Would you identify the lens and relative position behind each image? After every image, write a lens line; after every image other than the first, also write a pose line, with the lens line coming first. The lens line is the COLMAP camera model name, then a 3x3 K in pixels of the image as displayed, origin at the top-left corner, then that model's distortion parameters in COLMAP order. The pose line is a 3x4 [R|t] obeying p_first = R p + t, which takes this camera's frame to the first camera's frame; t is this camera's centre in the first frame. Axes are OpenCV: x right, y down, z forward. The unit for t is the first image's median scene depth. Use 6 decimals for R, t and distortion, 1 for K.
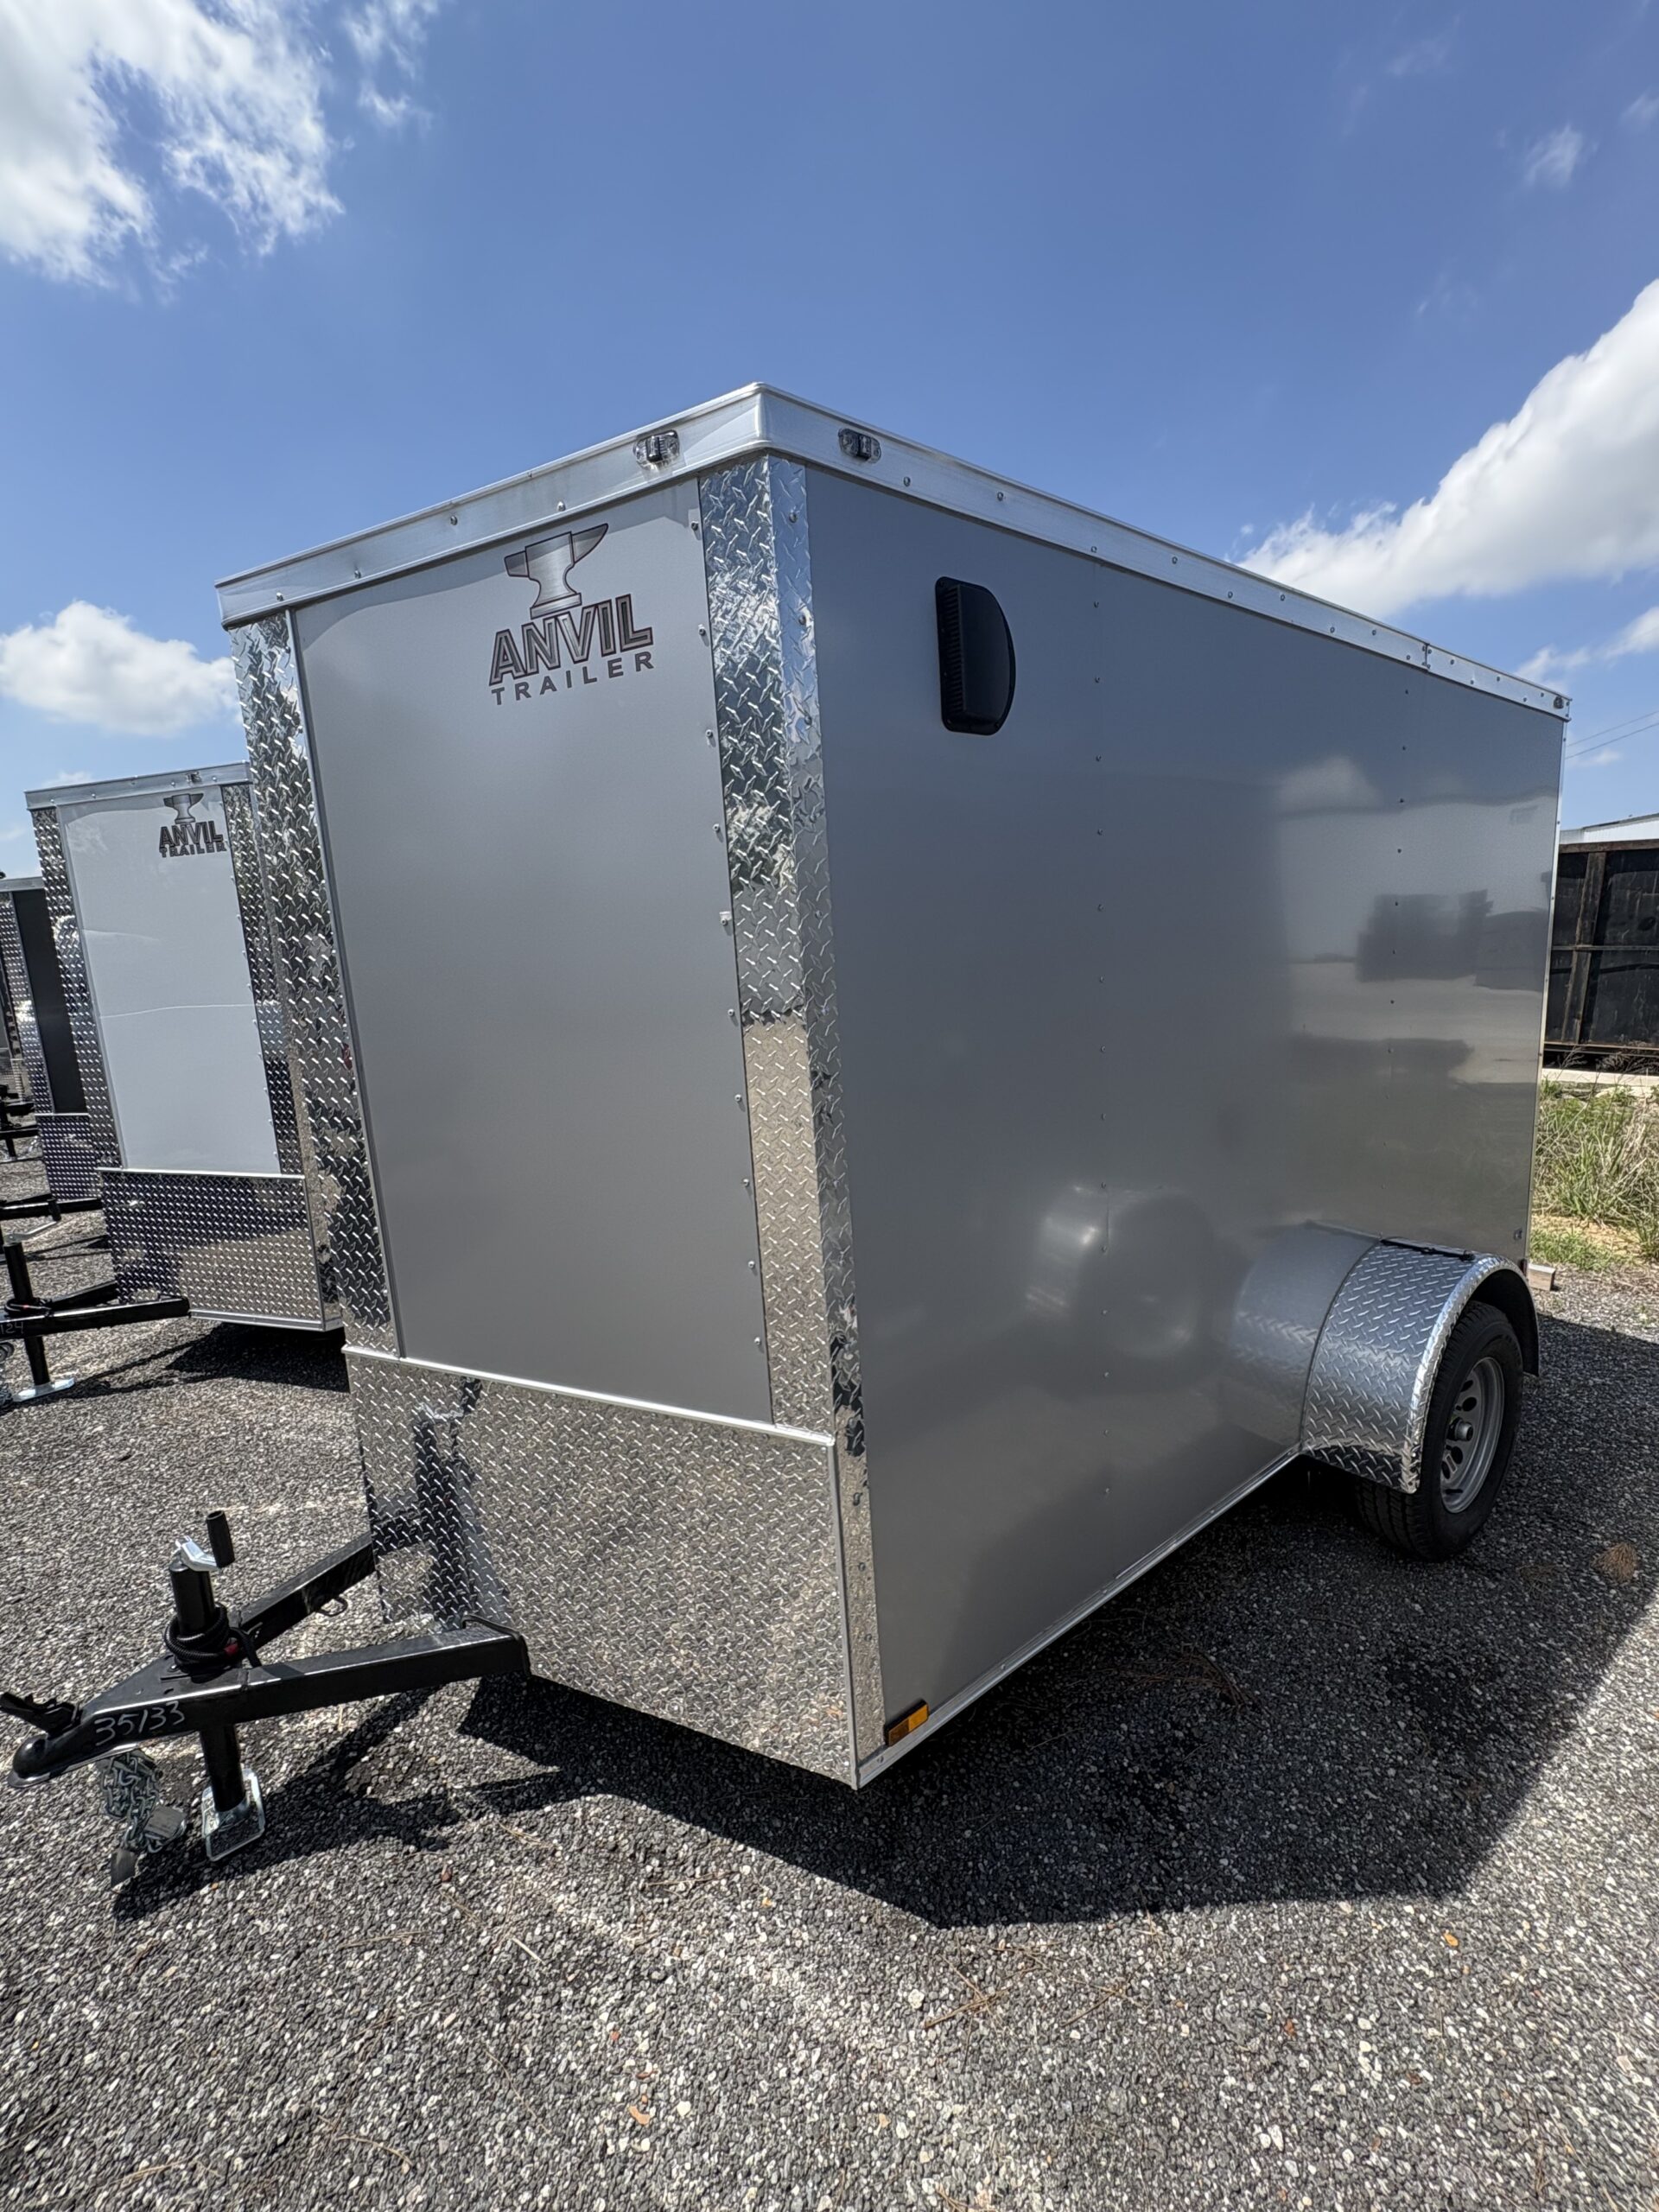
lens RADIAL K [[884.1, 0, 831.9], [0, 884.1, 1102.2], [0, 0, 1]] dist [-0.001503, 0.000136]
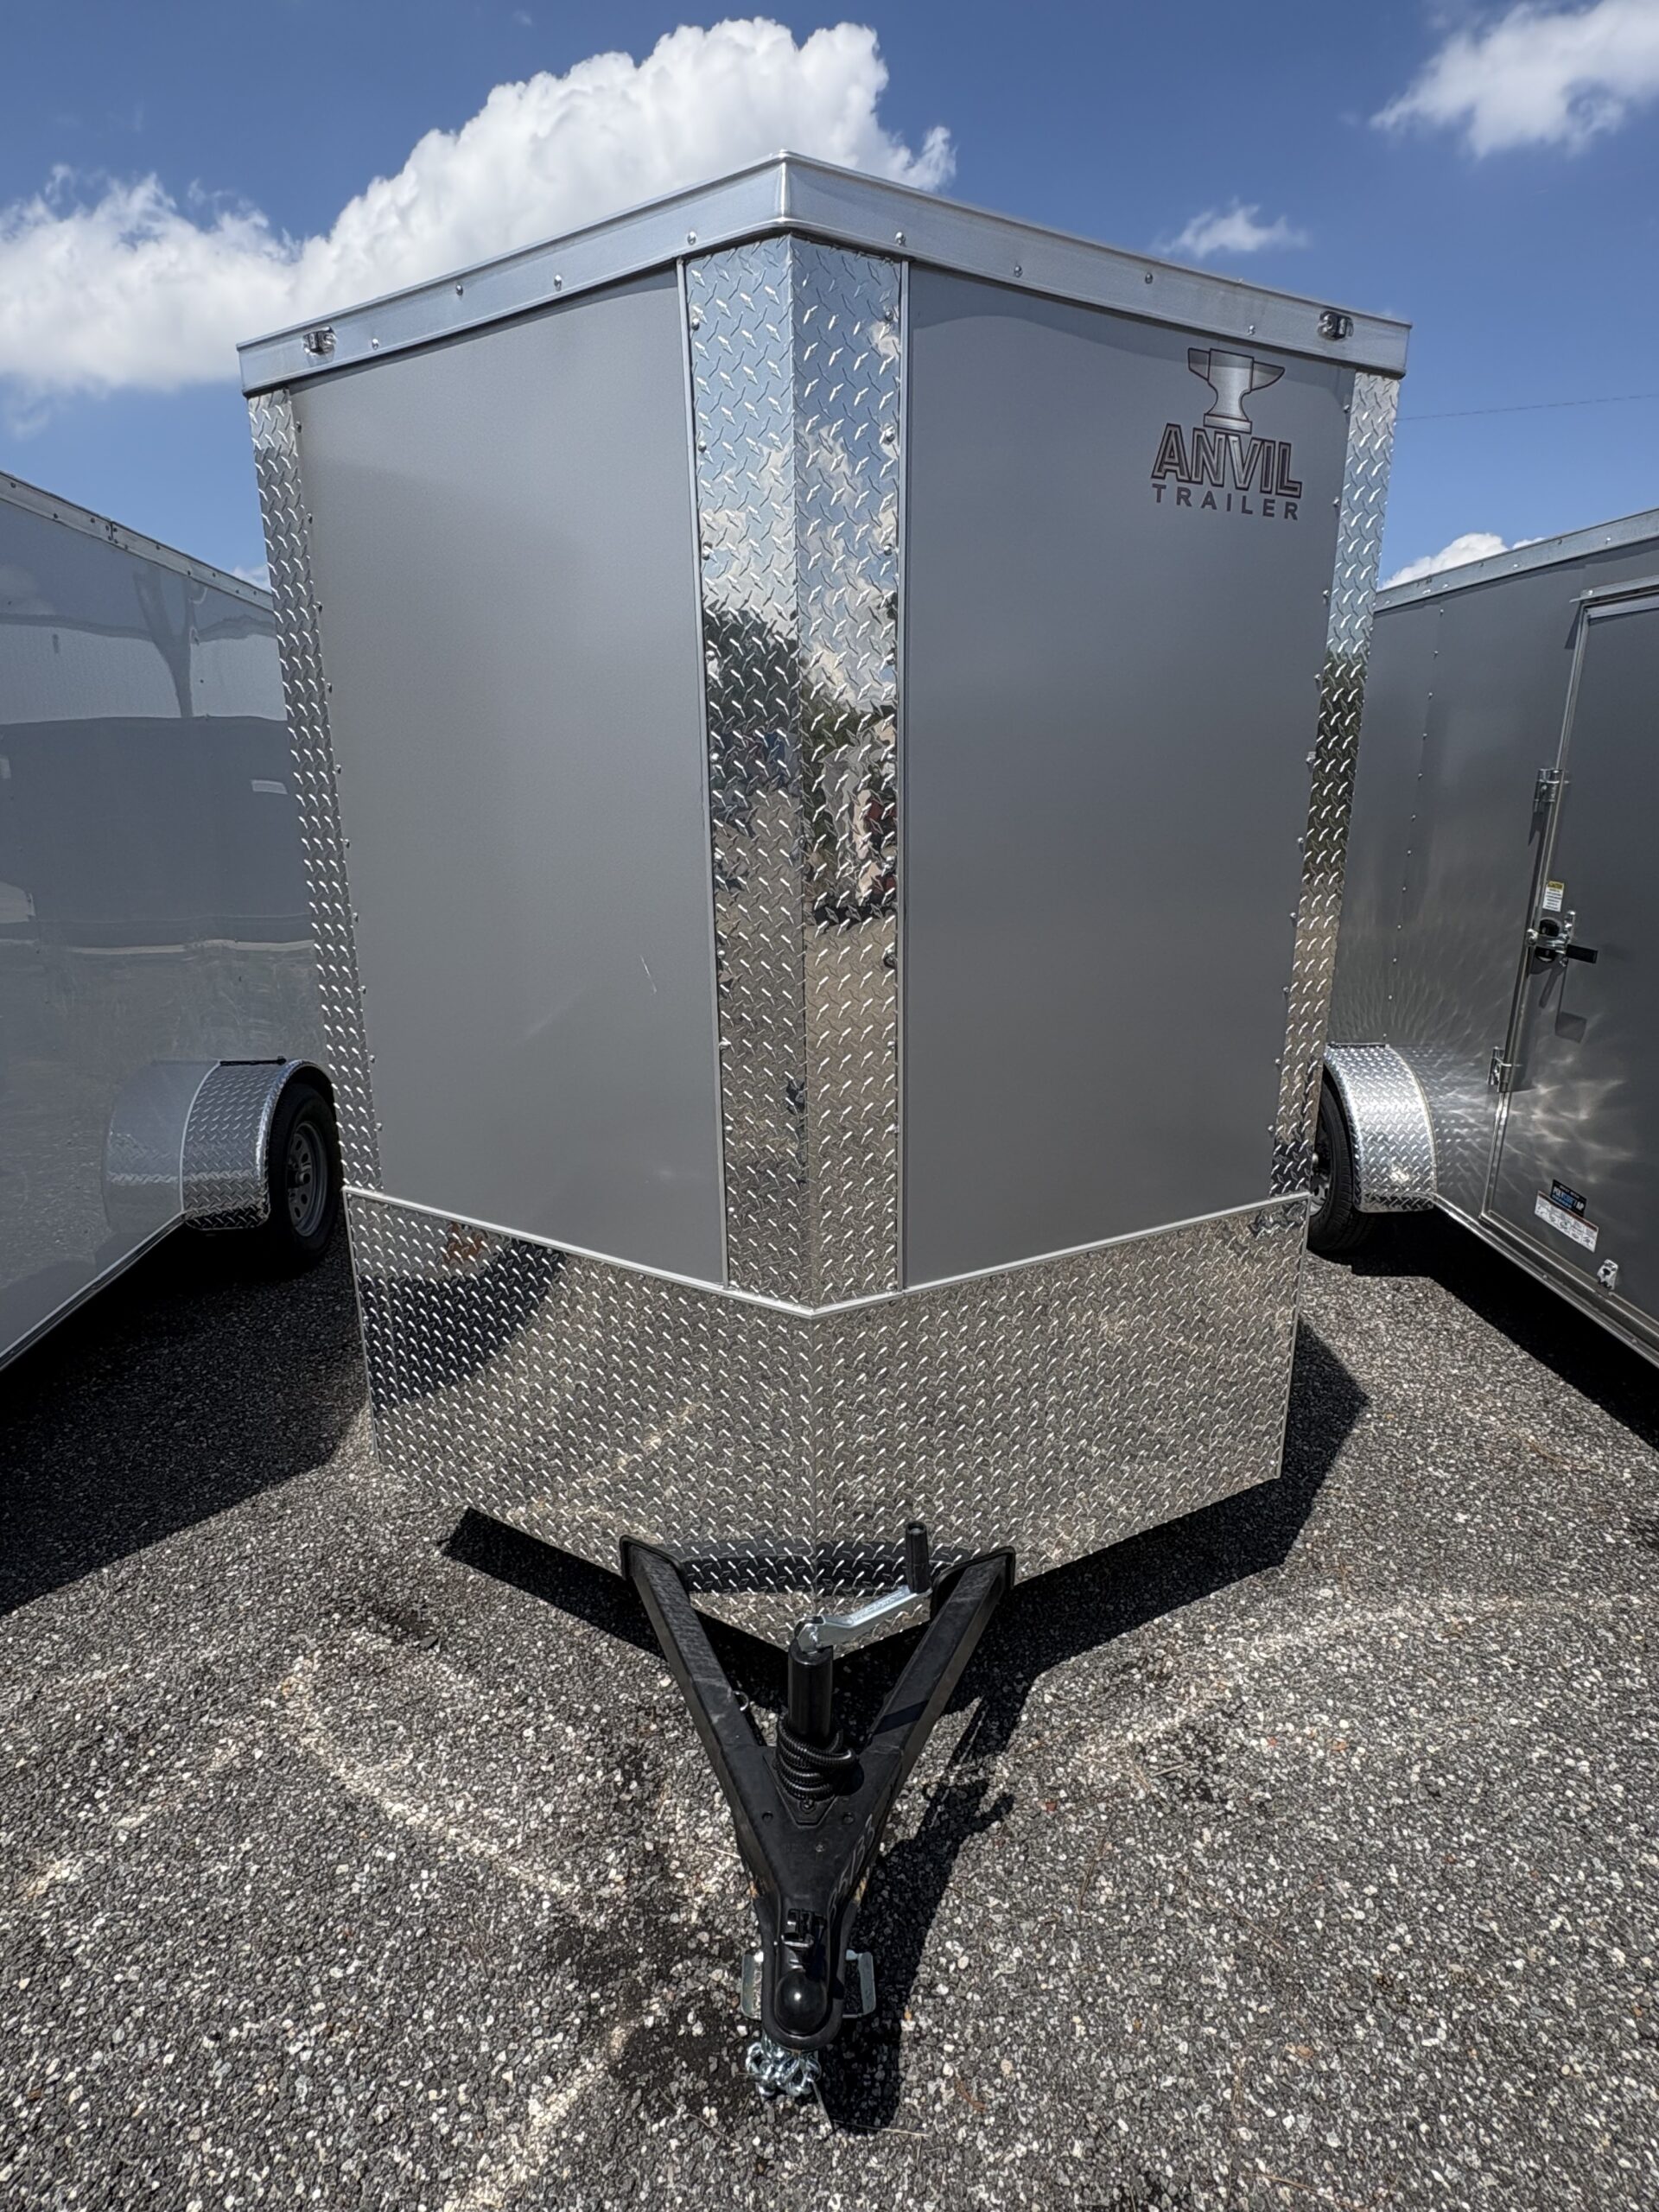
lens RADIAL K [[1144.0, 0, 828.1], [0, 1144.0, 1102.5], [0, 0, 1]] dist [-0.003419, -0.000995]
pose [[0.609900, -0.159724, 0.776215, -1.668495], [0.100731, 0.987158, 0.123983, -0.010543], [-0.786050, 0.002572, 0.618157, 0.546332]]
